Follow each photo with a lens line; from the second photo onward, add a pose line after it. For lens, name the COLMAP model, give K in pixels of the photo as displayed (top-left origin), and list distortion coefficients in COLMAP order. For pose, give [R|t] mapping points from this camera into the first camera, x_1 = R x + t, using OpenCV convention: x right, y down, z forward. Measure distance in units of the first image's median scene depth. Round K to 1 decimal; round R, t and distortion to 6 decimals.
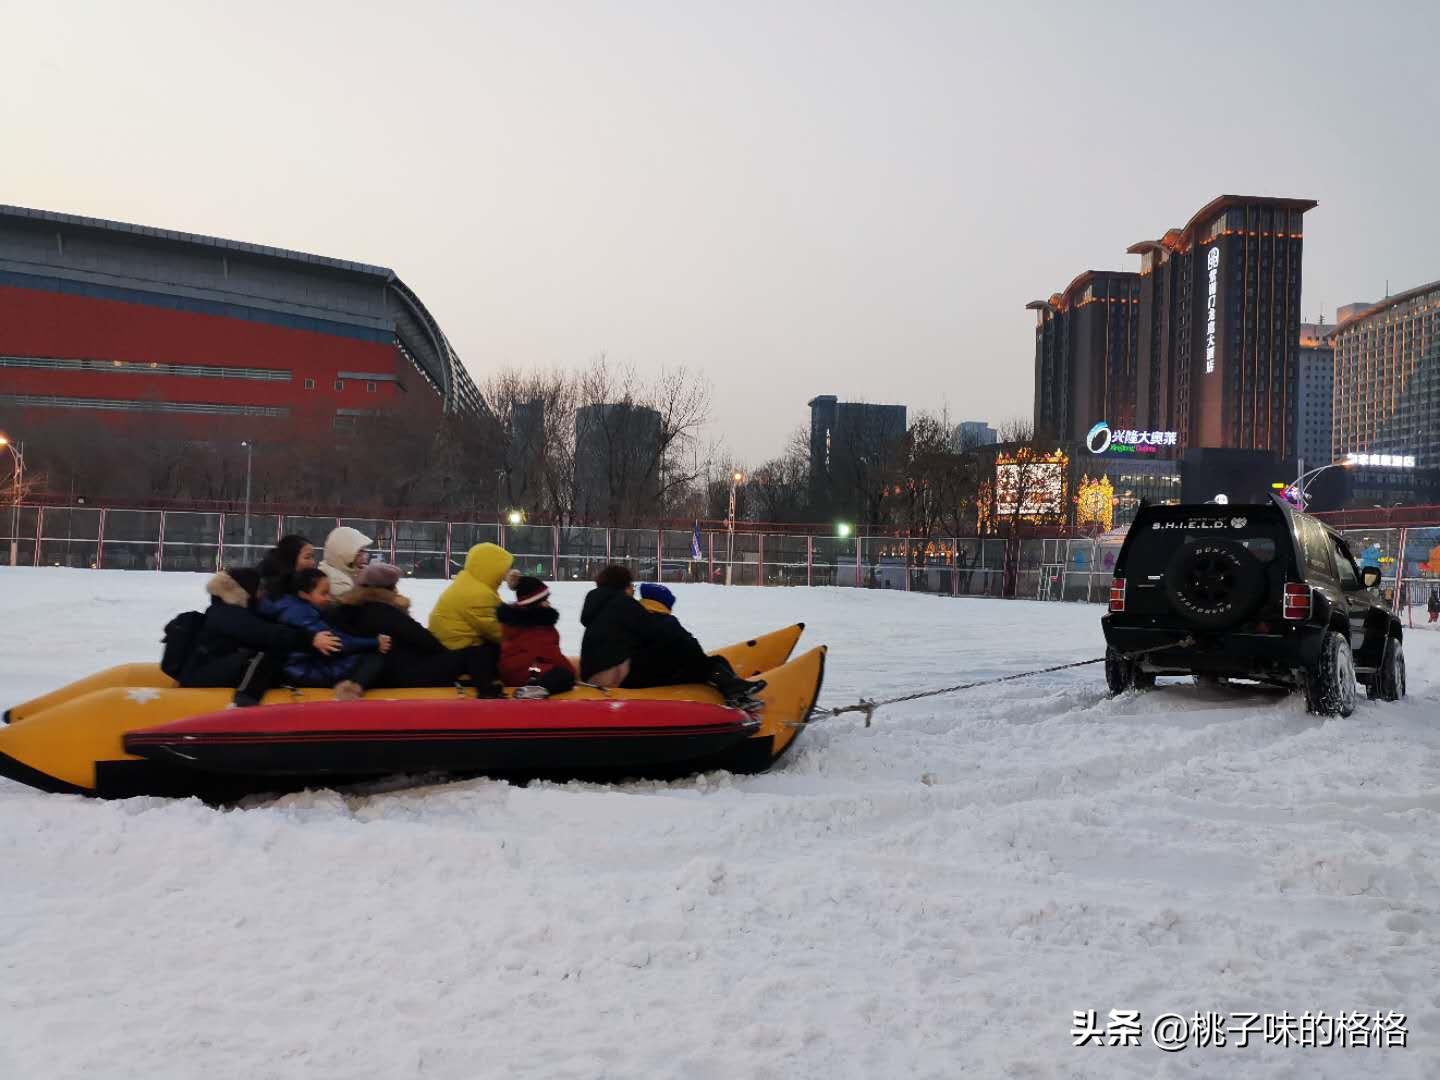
lens RADIAL K [[1089.4, 0, 710.5], [0, 1089.4, 545.6], [0, 0, 1]] dist [0.020131, -0.000759]
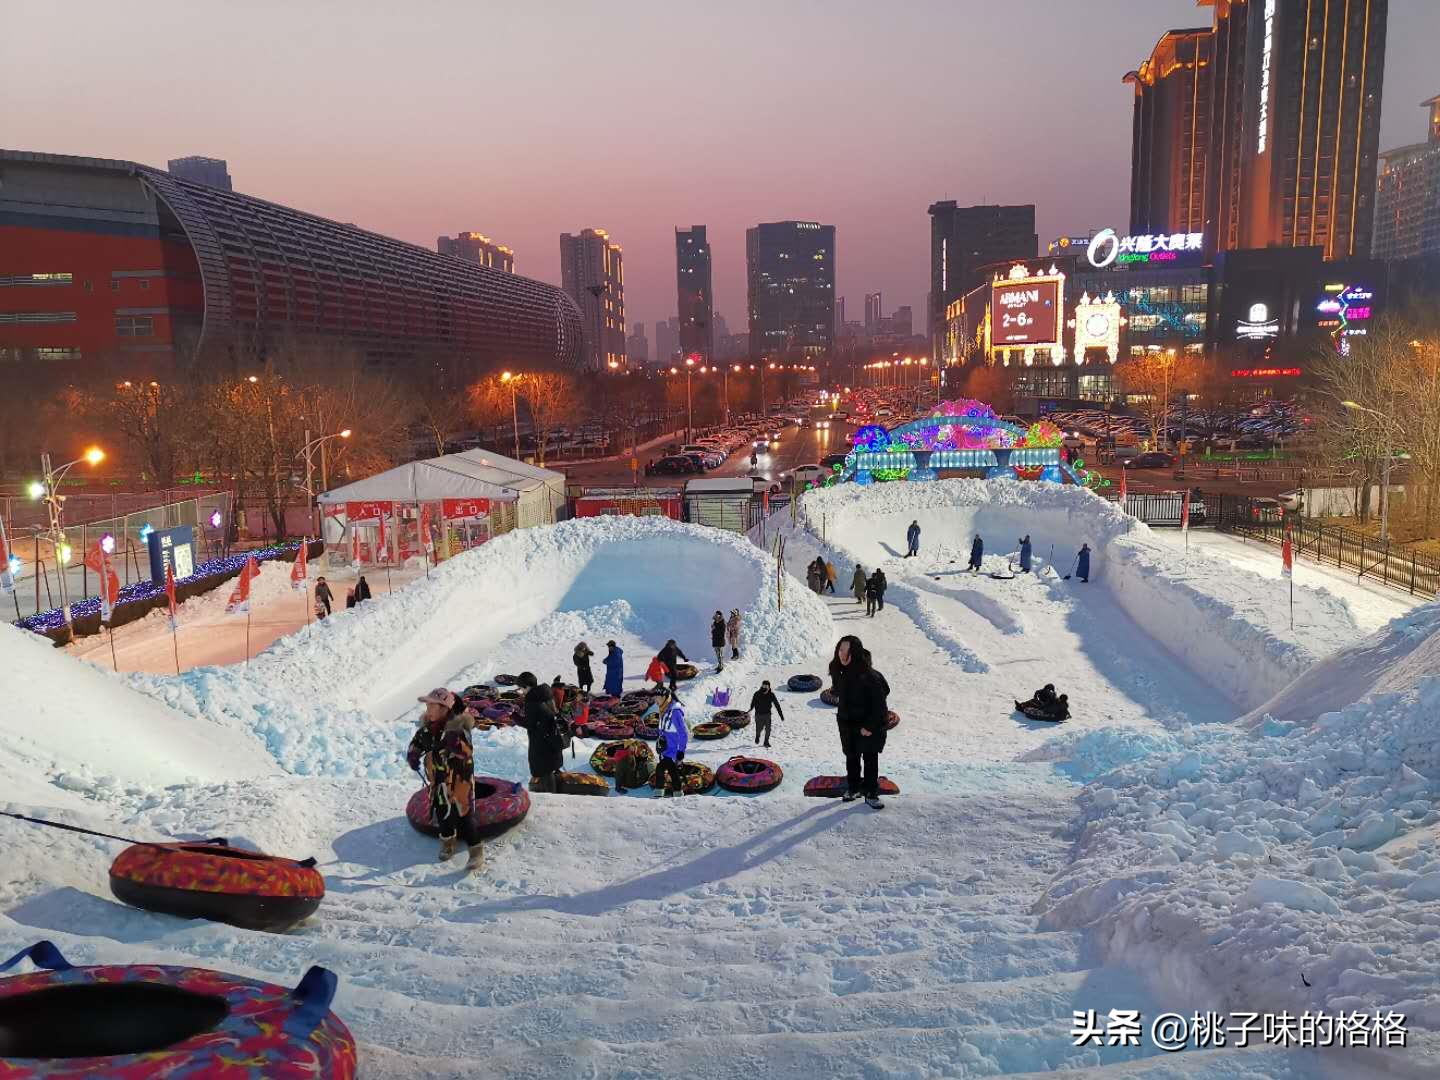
lens RADIAL K [[1089.4, 0, 710.5], [0, 1089.4, 545.6], [0, 0, 1]] dist [0.020131, -0.000759]
pose [[0.969587, -0.017843, -0.244098, 0.785232], [0.058649, 0.985220, 0.160943, -0.072294], [0.237618, -0.170365, 0.956302, 0.170582]]
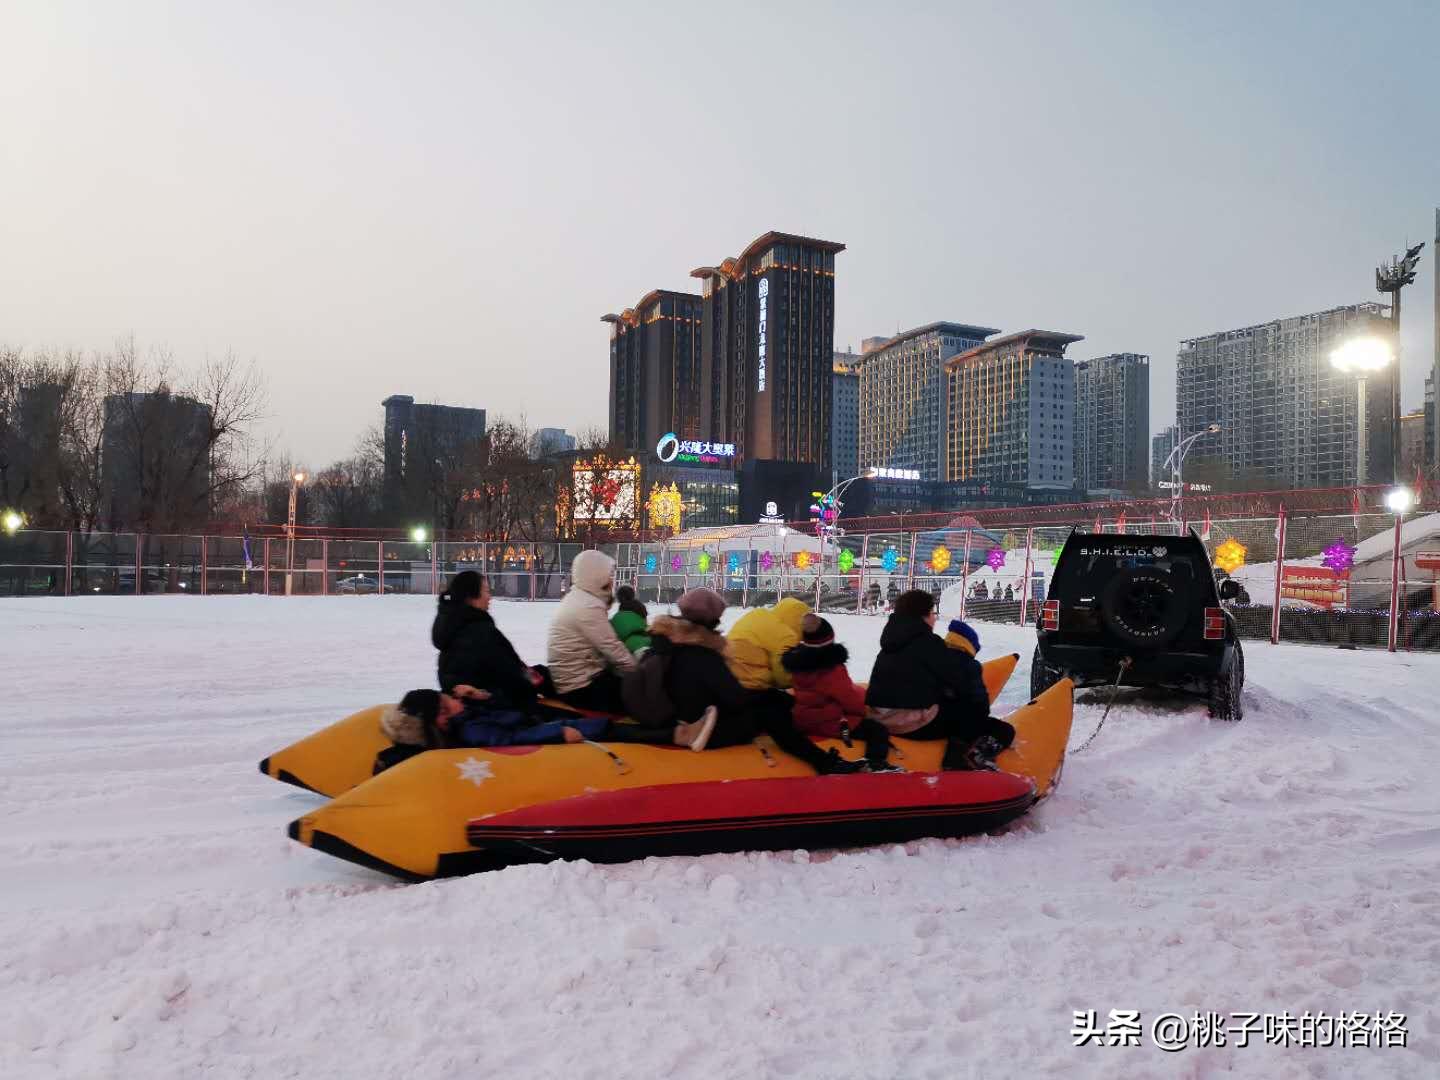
lens RADIAL K [[1089.4, 0, 710.5], [0, 1089.4, 545.6], [0, 0, 1]] dist [0.020131, -0.000759]
pose [[0.928663, -0.005841, 0.370879, 0.005523], [0.007359, 0.999969, -0.002677, -0.000620], [-0.370852, 0.005215, 0.928677, 0.010620]]
